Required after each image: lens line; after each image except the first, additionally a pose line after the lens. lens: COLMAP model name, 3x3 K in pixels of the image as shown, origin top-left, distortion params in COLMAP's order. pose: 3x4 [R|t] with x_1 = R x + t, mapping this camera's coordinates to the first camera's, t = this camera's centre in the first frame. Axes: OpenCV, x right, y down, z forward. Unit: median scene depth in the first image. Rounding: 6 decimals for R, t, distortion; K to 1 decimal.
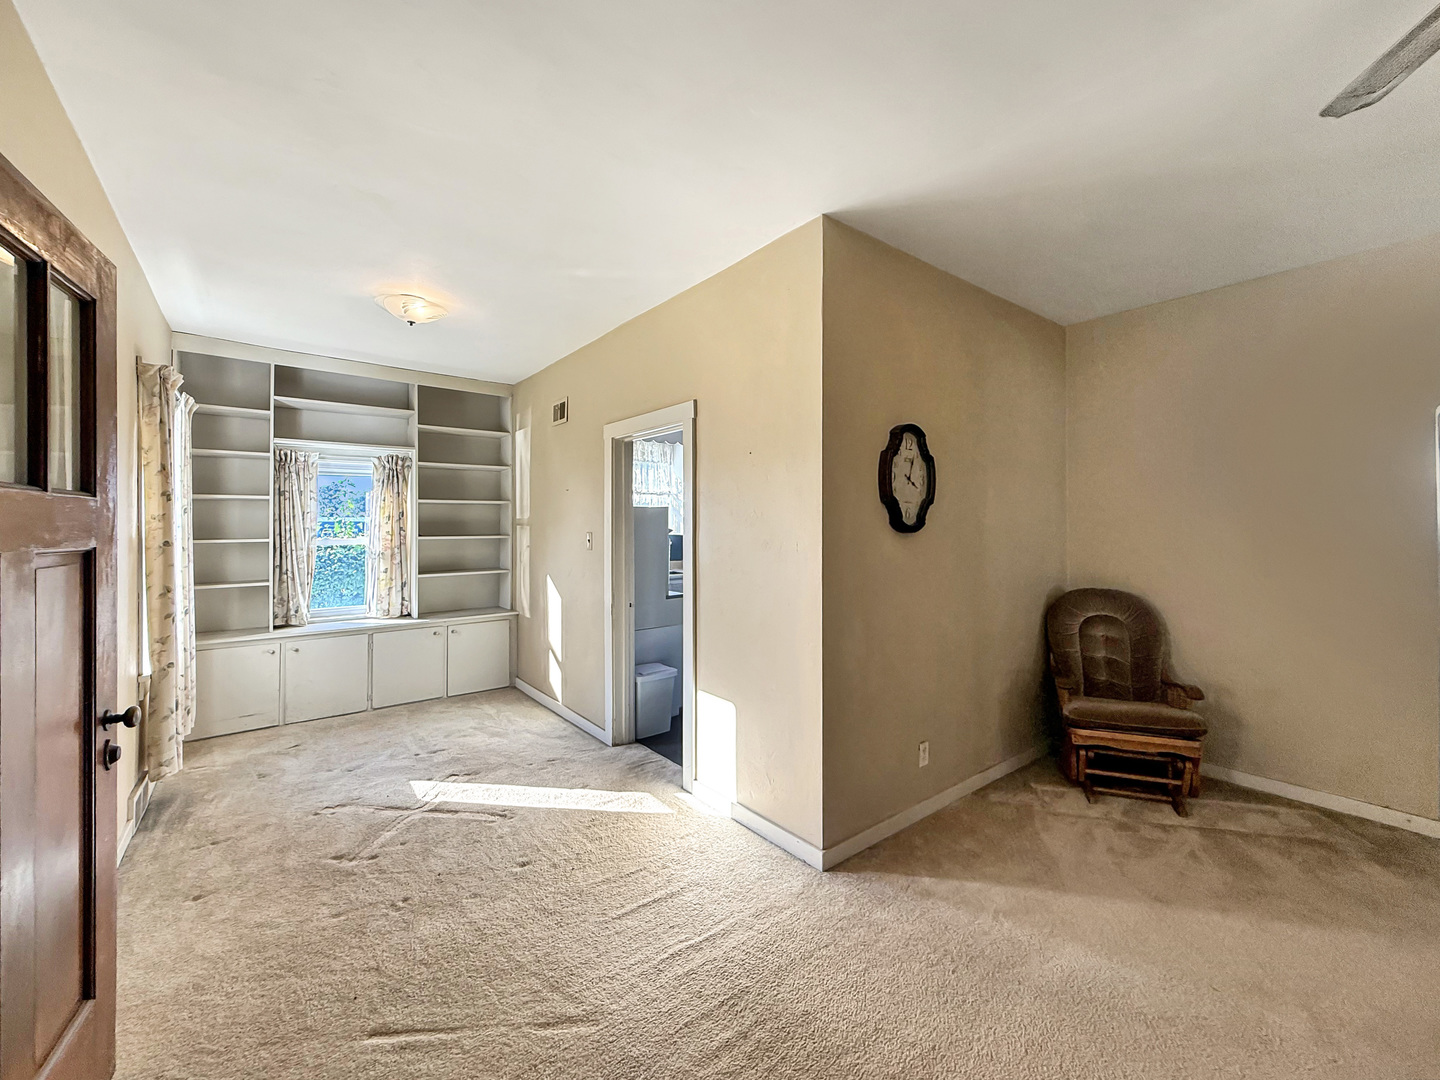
lens RADIAL K [[578.4, 0, 716.7], [0, 578.4, 514.5], [0, 0, 1]] dist [-0.001088, -0.000458]
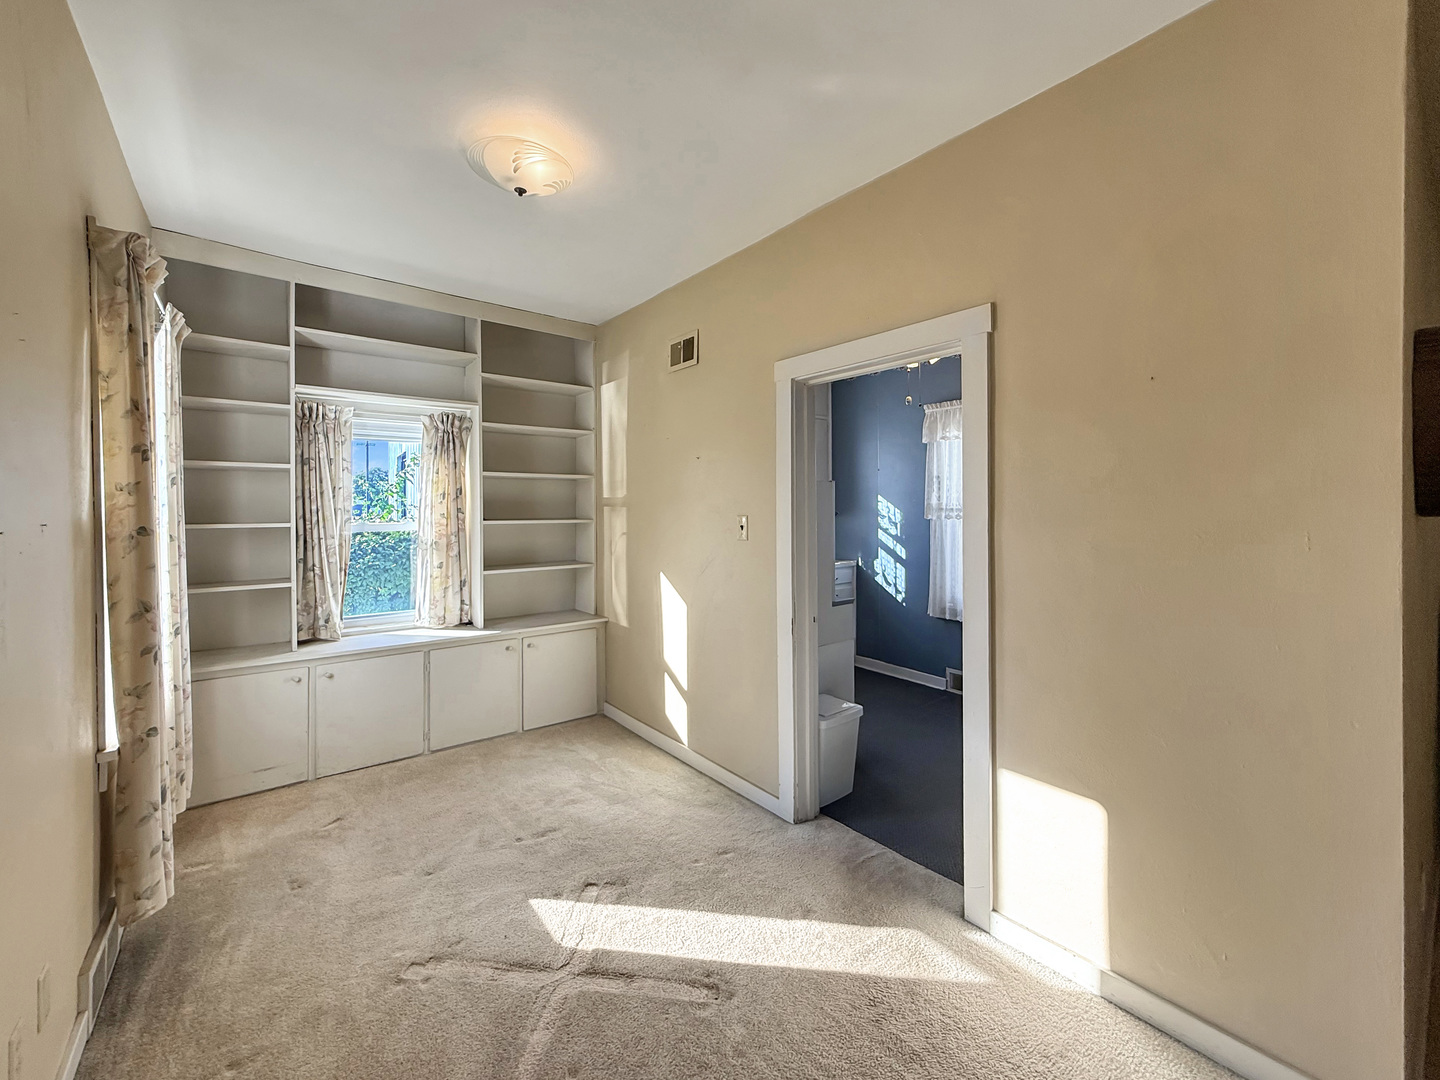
lens RADIAL K [[594.9, 0, 727.5], [0, 594.9, 510.3], [0, 0, 1]] dist [-0.002061, 0.000419]
pose [[0.999980, 0.004284, 0.004739, -0.269399], [-0.004376, 0.999799, 0.019550, 0.010876], [-0.004655, -0.019570, 0.999798, 0.295238]]
